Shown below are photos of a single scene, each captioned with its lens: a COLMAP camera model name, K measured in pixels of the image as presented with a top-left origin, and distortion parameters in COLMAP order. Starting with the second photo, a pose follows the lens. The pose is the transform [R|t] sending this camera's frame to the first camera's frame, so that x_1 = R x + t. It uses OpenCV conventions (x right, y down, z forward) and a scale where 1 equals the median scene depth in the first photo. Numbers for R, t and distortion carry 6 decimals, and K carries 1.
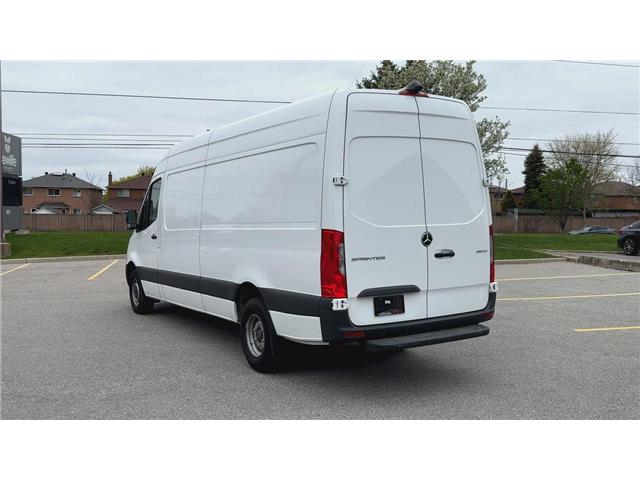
lens RADIAL K [[617.4, 0, 320.0], [0, 617.4, 240.0], [0, 0, 1]] dist [0.178249, -0.349853]
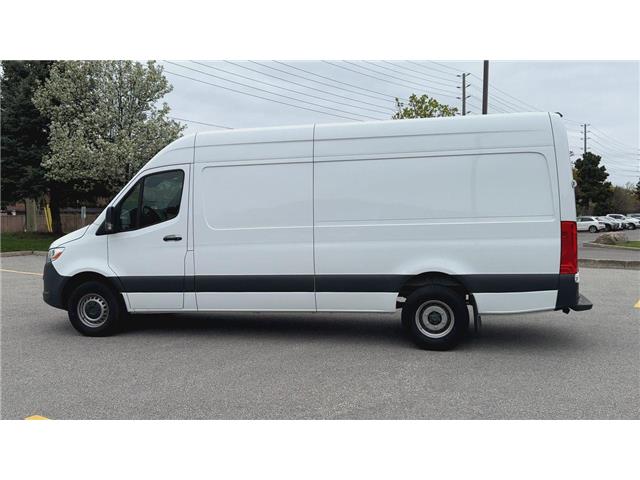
lens RADIAL K [[617.4, 0, 320.0], [0, 617.4, 240.0], [0, 0, 1]] dist [0.178249, -0.349853]
pose [[0.695811, -0.036262, 0.717309, -1.208488], [0.035032, 0.999249, 0.016533, -0.016356], [-0.717370, 0.013625, 0.696559, 0.425595]]
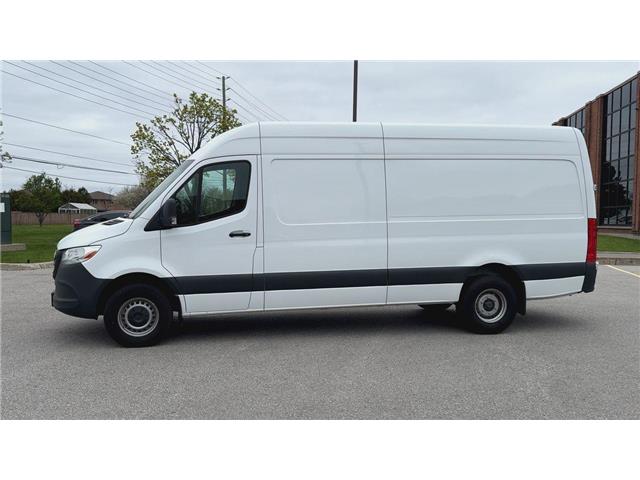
lens RADIAL K [[617.4, 0, 320.0], [0, 617.4, 240.0], [0, 0, 1]] dist [0.178249, -0.349853]
pose [[0.323879, -0.039583, 0.945270, -1.607162], [0.031192, 0.999028, 0.031147, -0.031289], [-0.945584, 0.019397, 0.324798, 1.058691]]
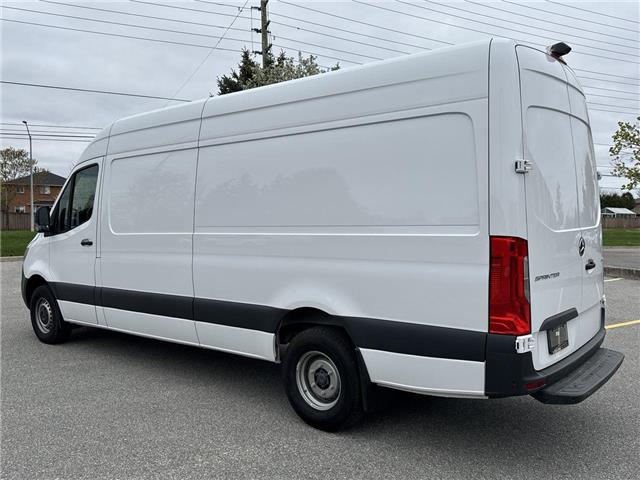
lens RADIAL K [[563.2, 0, 320.0], [0, 563.2, 240.0], [0, 0, 1]] dist [0.137446, -0.234748]
pose [[0.946936, -0.011393, 0.321221, -0.362786], [0.009338, 0.999925, 0.007936, -0.018456], [-0.321287, -0.004515, 0.946971, 0.431059]]
